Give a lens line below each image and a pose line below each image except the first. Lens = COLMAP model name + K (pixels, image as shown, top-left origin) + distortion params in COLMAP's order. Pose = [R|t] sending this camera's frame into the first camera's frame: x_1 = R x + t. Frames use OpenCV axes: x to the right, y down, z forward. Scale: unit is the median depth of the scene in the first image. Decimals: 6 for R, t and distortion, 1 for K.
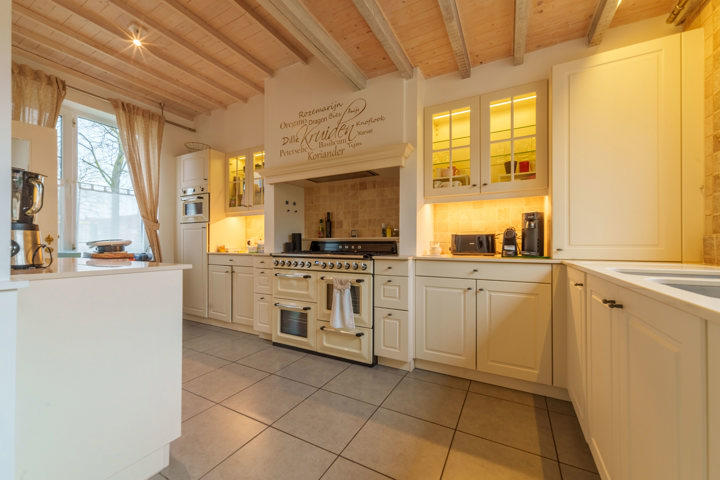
lens RADIAL K [[289.8, 0, 356.5], [0, 289.8, 241.6], [0, 0, 1]] dist [0.018318, 0.000264]
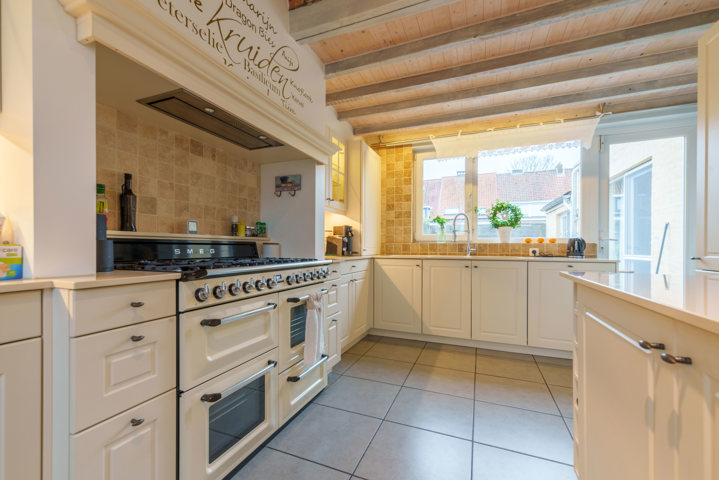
lens RADIAL K [[289.4, 0, 355.3], [0, 289.4, 246.6], [0, 0, 1]] dist [0.018318, 0.000264]
pose [[-0.090459, 0.002809, 0.995896, -0.695065], [-0.011124, 0.999931, -0.003830, 0.009248], [-0.995838, -0.011425, -0.090422, 0.845877]]
